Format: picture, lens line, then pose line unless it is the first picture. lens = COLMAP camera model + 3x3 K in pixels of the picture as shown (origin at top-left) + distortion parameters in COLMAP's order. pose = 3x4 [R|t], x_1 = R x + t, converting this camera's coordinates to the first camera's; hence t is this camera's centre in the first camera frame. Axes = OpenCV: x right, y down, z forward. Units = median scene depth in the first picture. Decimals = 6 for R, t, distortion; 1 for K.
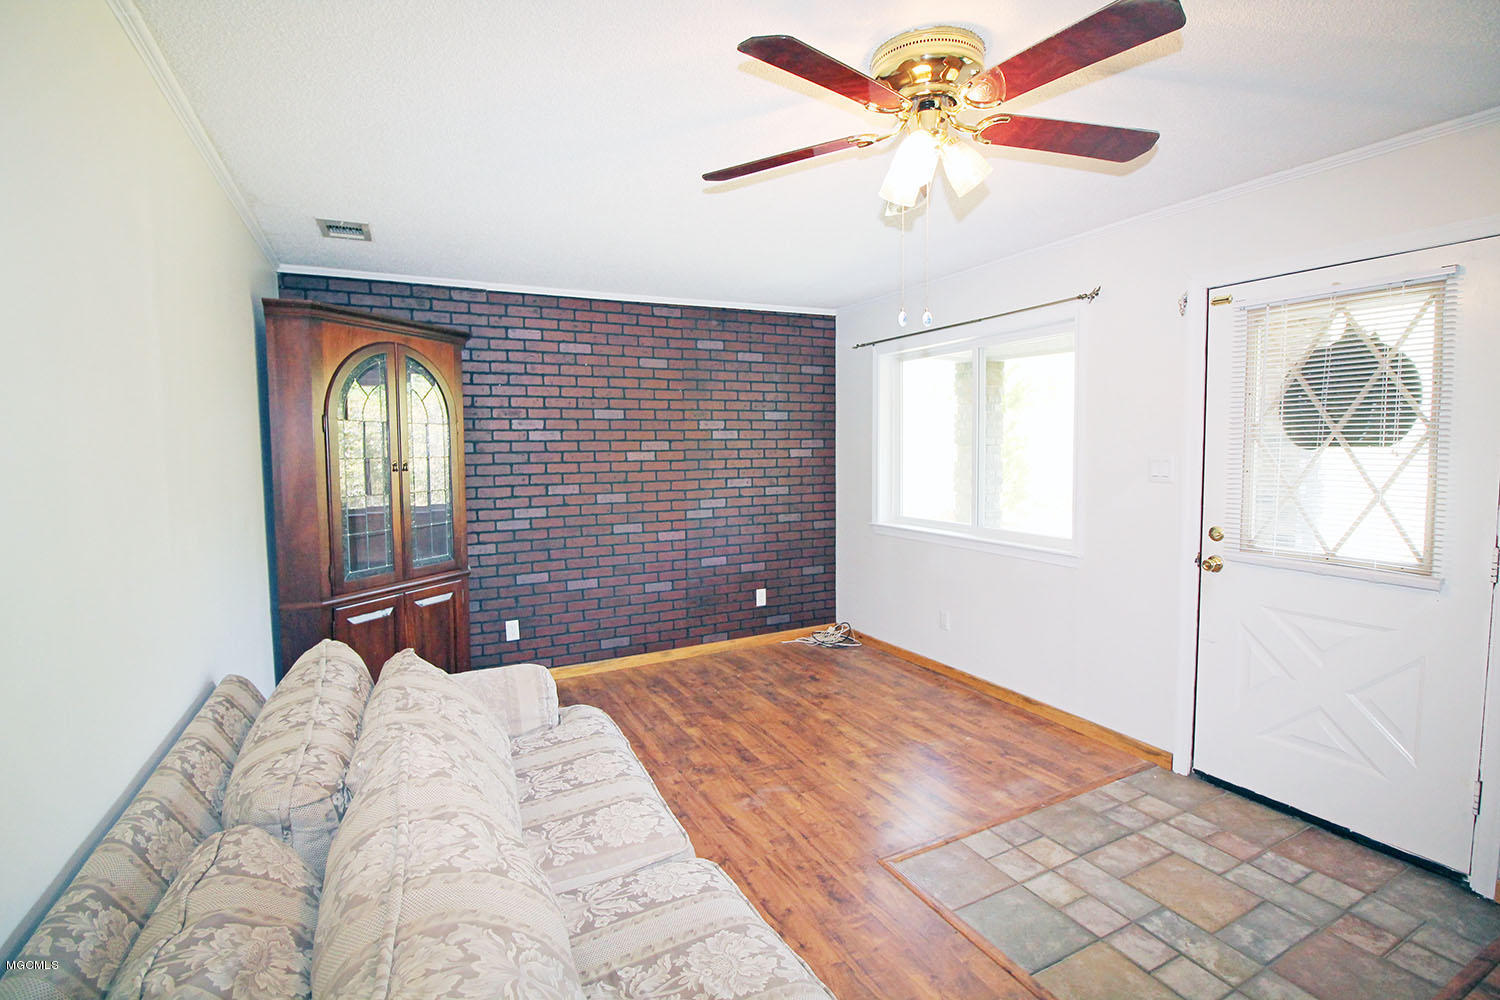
lens RADIAL K [[705.2, 0, 756.8], [0, 705.2, 497.6], [0, 0, 1]] dist [-0.005498, -0.011040]
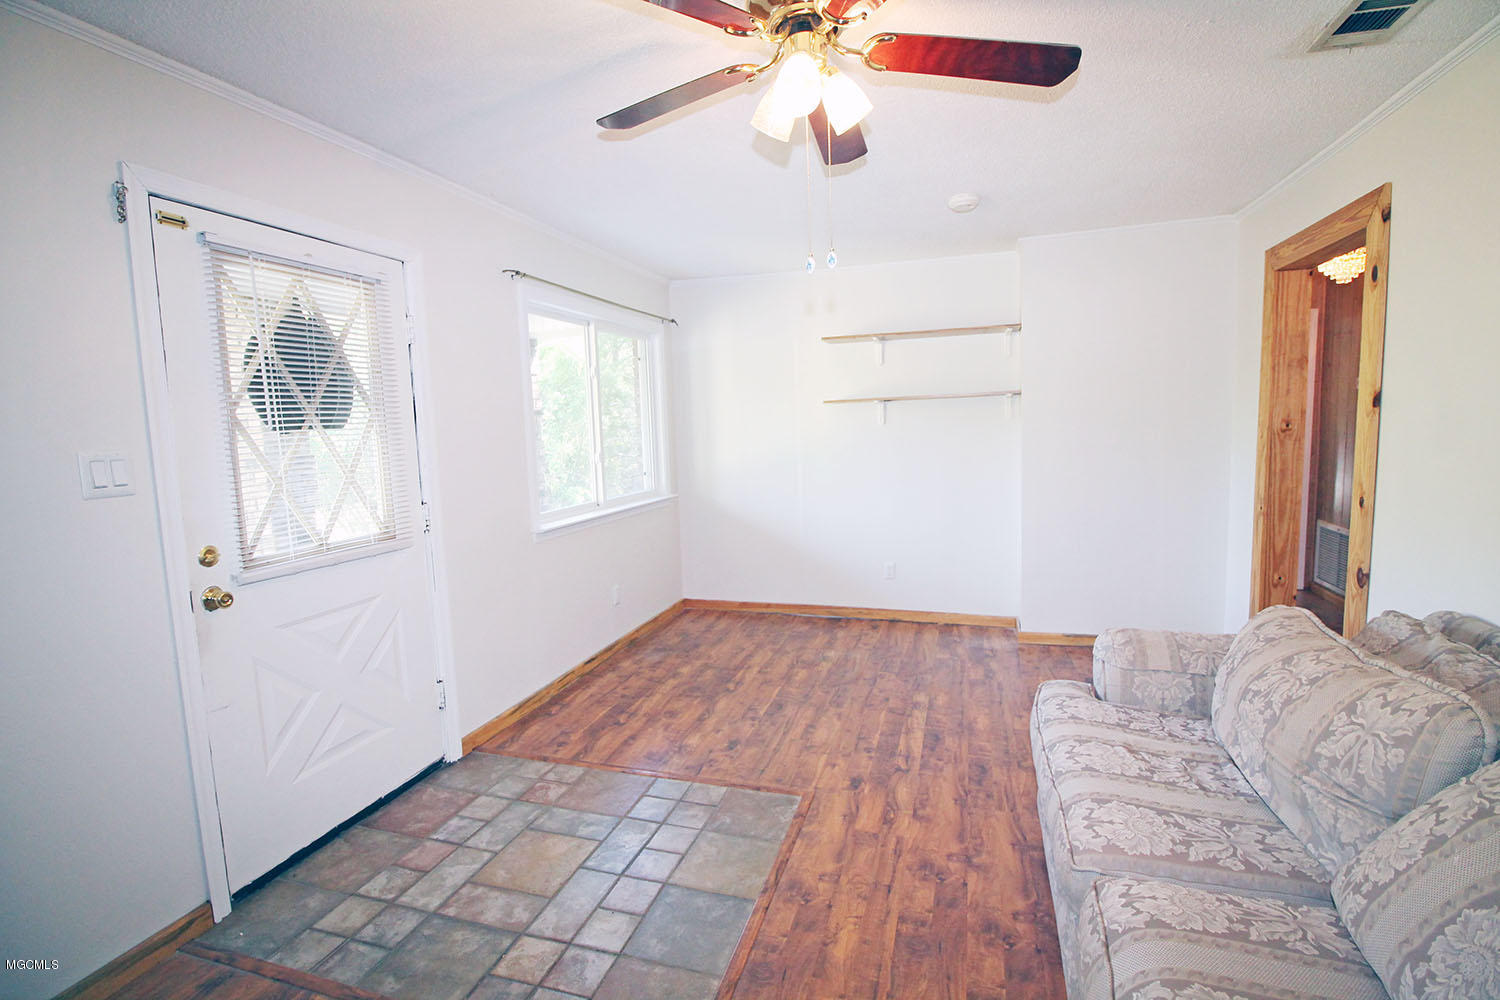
lens RADIAL K [[705.2, 0, 758.7], [0, 705.2, 494.2], [0, 0, 1]] dist [-0.005498, -0.011040]
pose [[-0.717449, -0.041108, 0.695397, -0.184052], [0.092104, 0.983896, 0.153187, -0.053972], [-0.690495, 0.173952, -0.702109, 0.887413]]
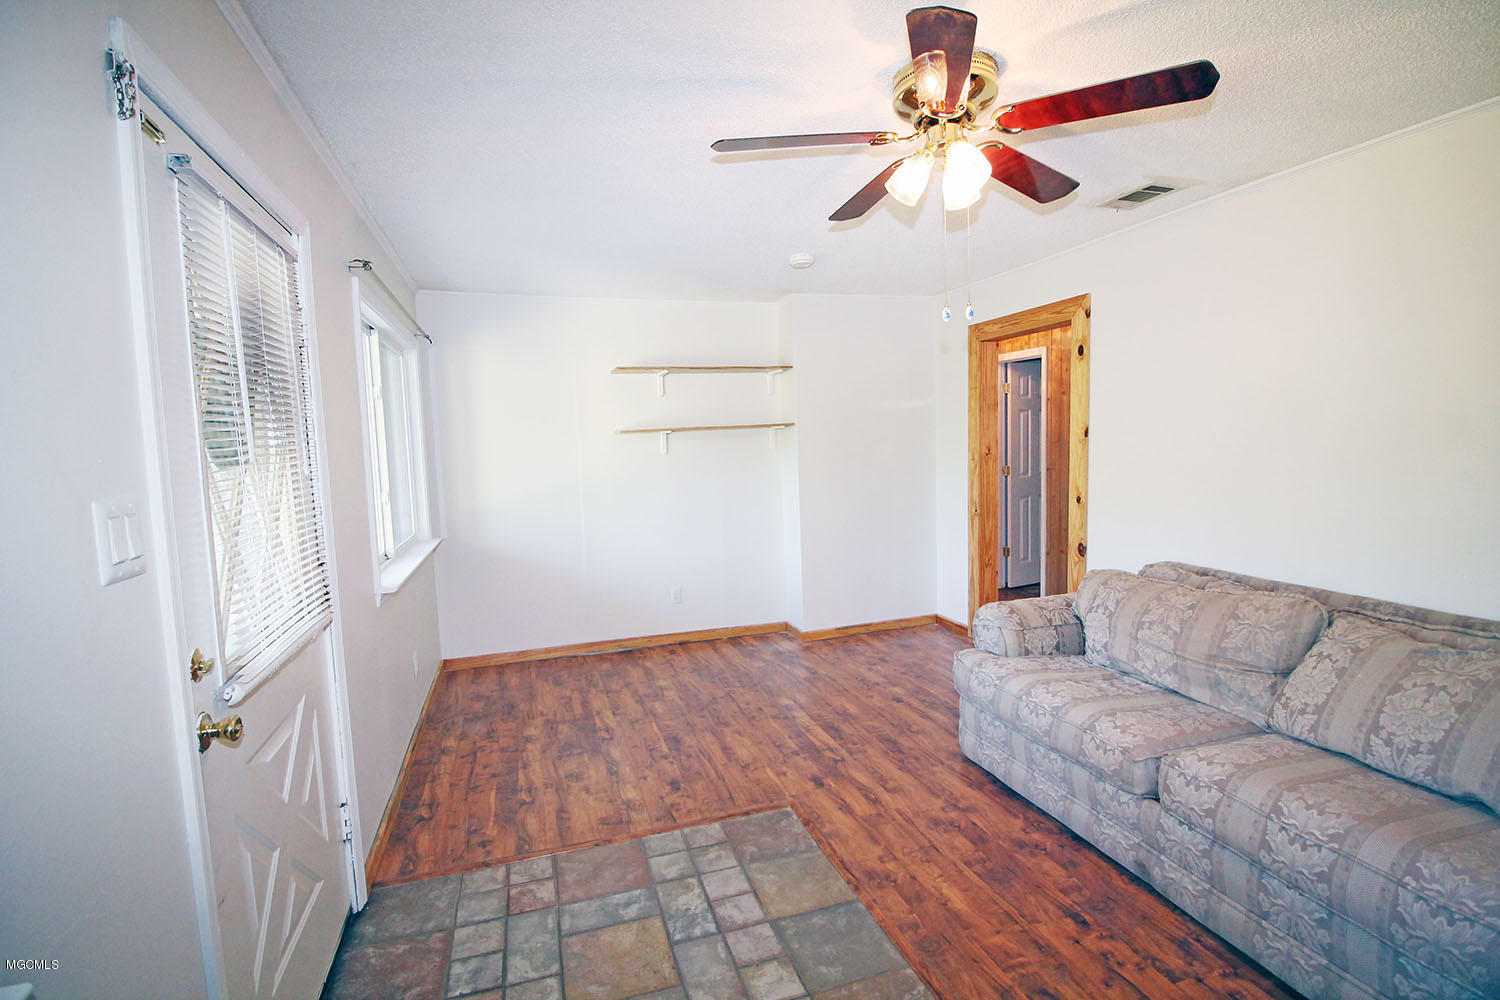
lens RADIAL K [[705.2, 0, 758.6], [0, 705.2, 494.2], [0, 0, 1]] dist [-0.005498, -0.011040]
pose [[-0.987485, 0.030604, 0.154716, 0.189440], [0.054891, 0.986351, 0.155236, -0.084174], [-0.147853, 0.161786, -0.975687, 1.095856]]
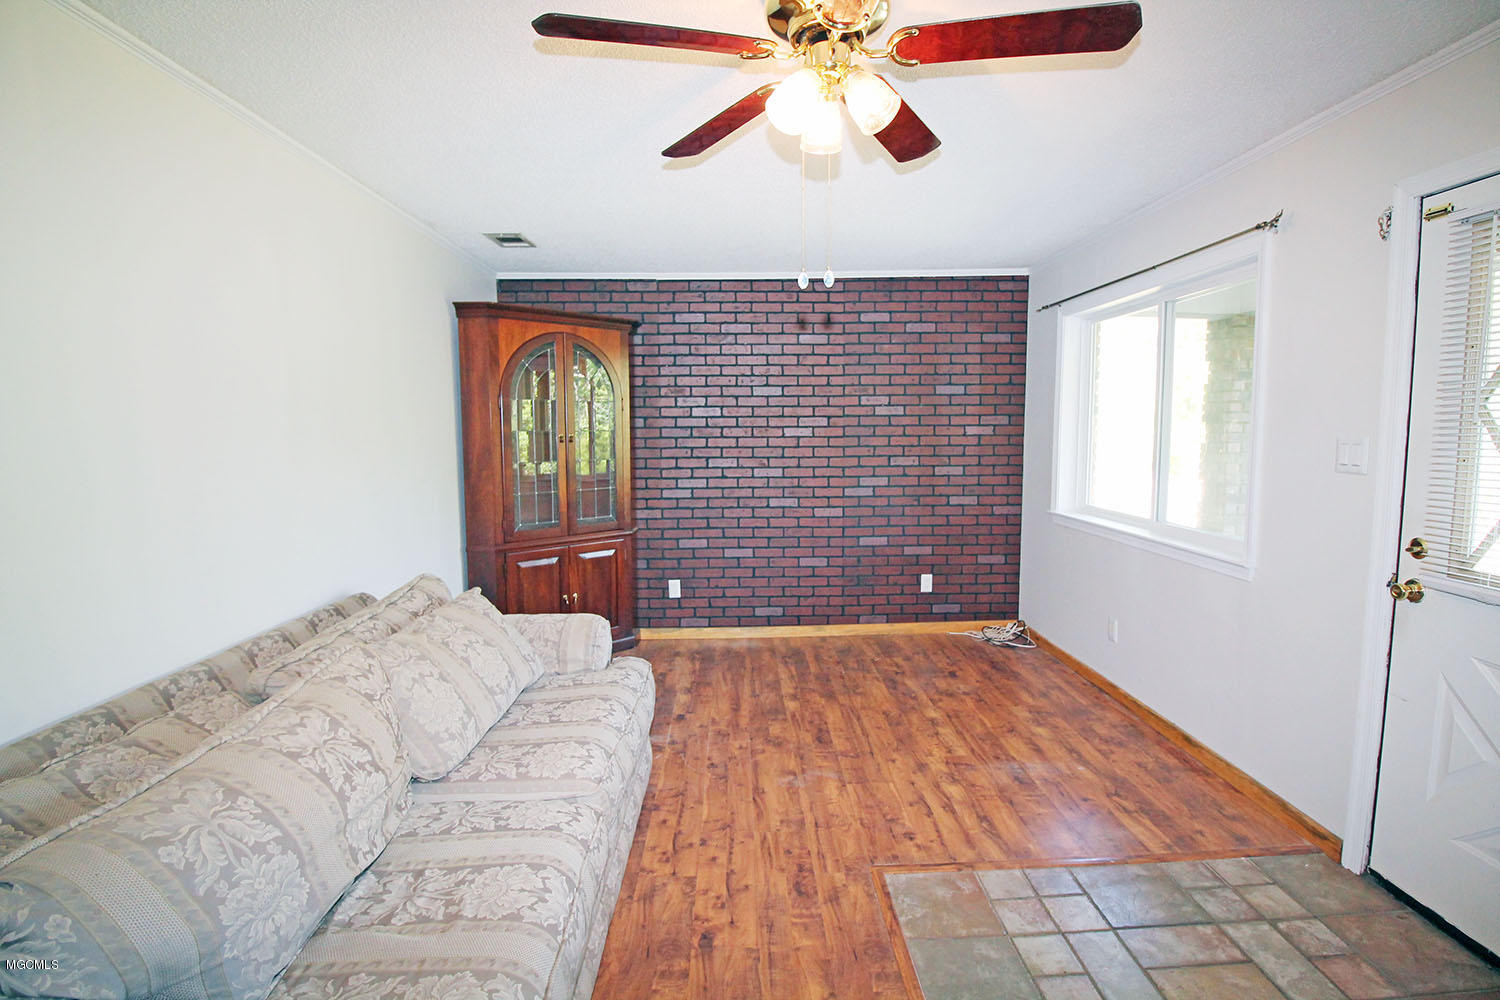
lens RADIAL K [[705.2, 0, 755.4], [0, 705.2, 497.4], [0, 0, 1]] dist [-0.005498, -0.011040]
pose [[0.902733, 0.048242, -0.427489, 0.282614], [-0.034985, 0.998634, 0.038816, -0.002635], [0.428777, -0.020085, 0.903187, 0.071220]]
